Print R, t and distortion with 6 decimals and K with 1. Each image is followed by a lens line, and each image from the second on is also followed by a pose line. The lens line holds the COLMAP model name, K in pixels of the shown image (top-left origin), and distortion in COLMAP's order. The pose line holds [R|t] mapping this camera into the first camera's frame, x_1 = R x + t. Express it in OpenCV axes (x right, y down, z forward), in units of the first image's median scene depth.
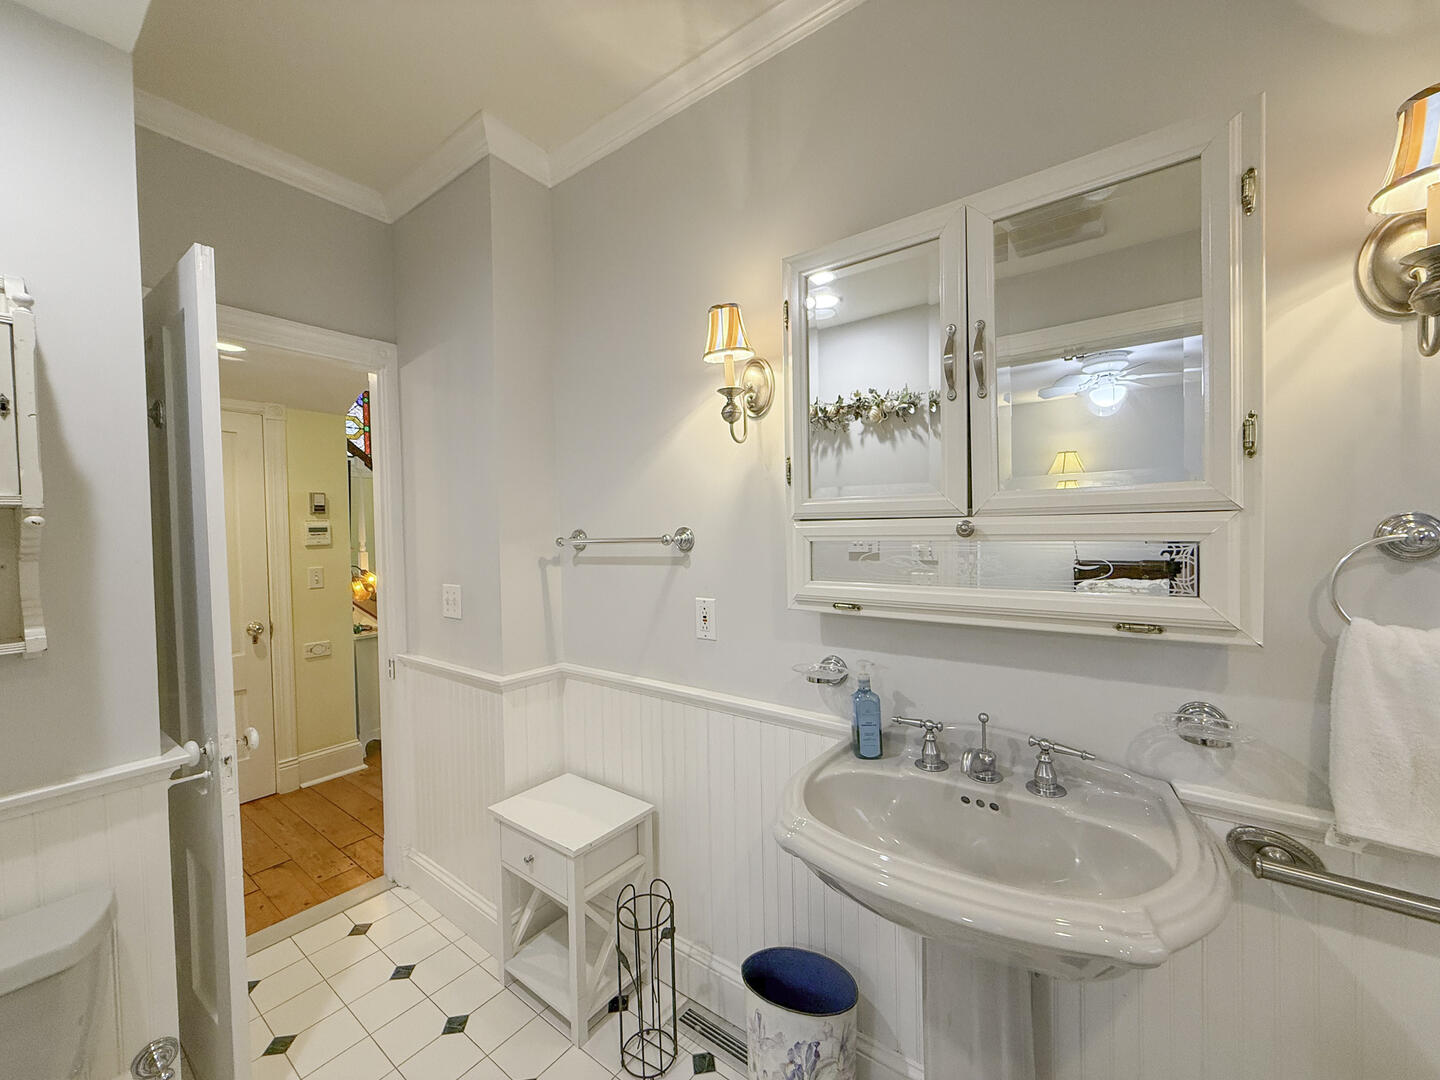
lens RADIAL K [[590.9, 0, 711.6], [0, 590.9, 537.0], [0, 0, 1]] dist [-0.000952, -0.000108]
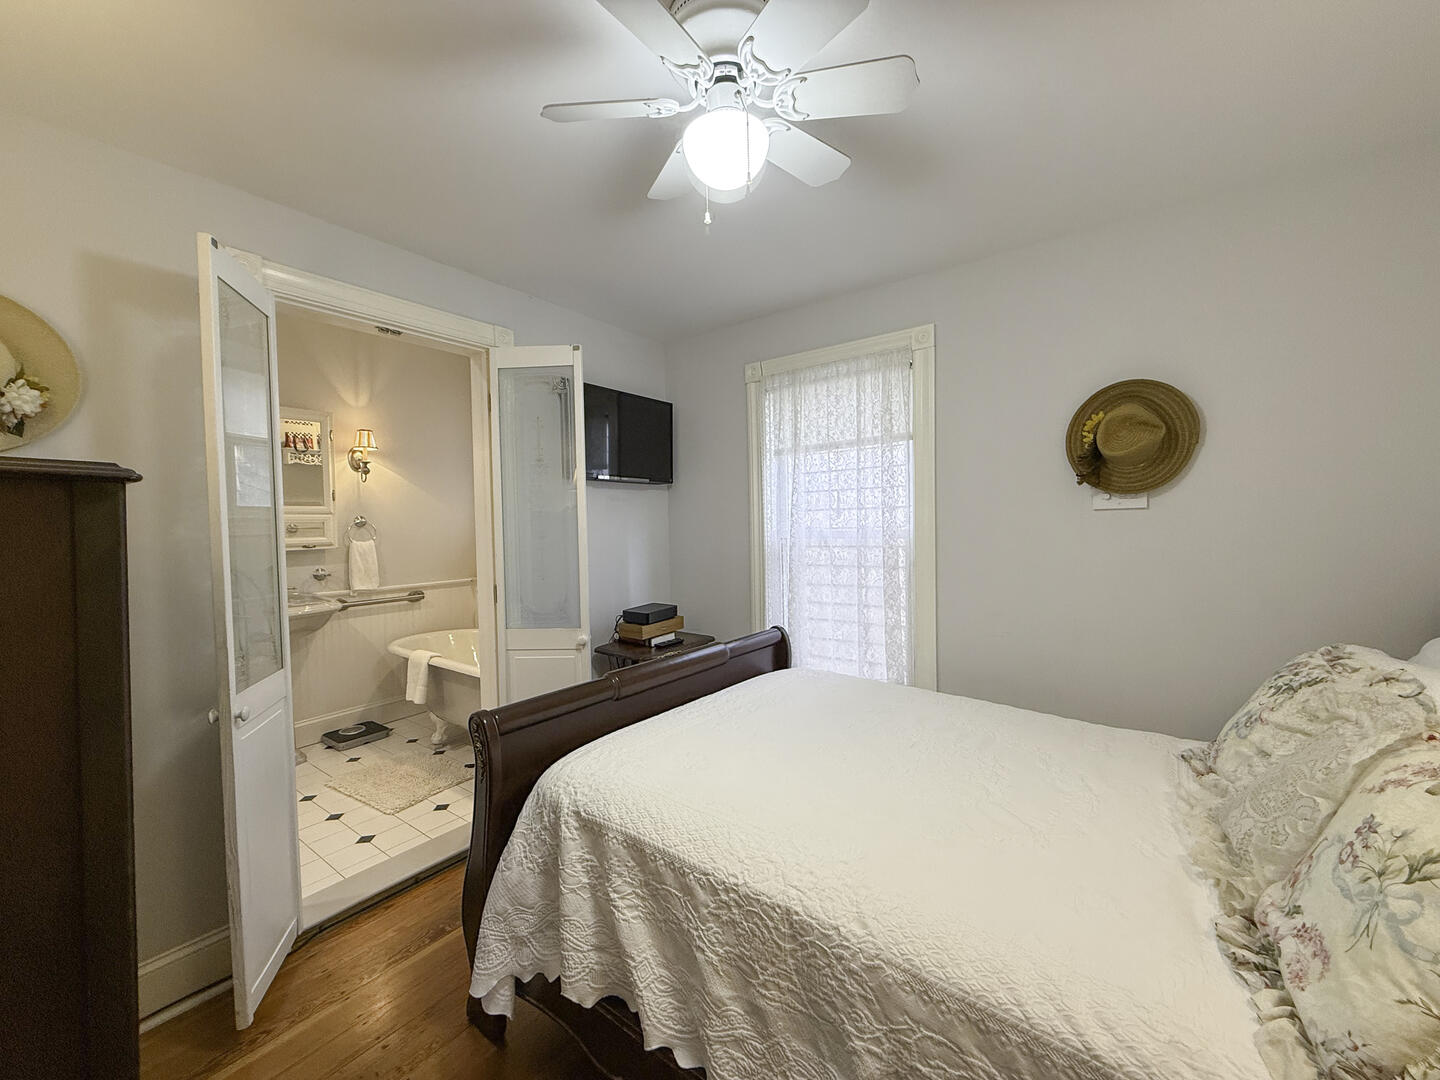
lens RADIAL K [[574.7, 0, 737.2], [0, 574.7, 542.4], [0, 0, 1]] dist [-0.000135, -0.000038]
pose [[-0.004171, -0.012194, 0.999917, -2.436203], [0.045180, 0.998902, 0.012370, 0.172122], [-0.998970, 0.045228, -0.003616, -1.402168]]
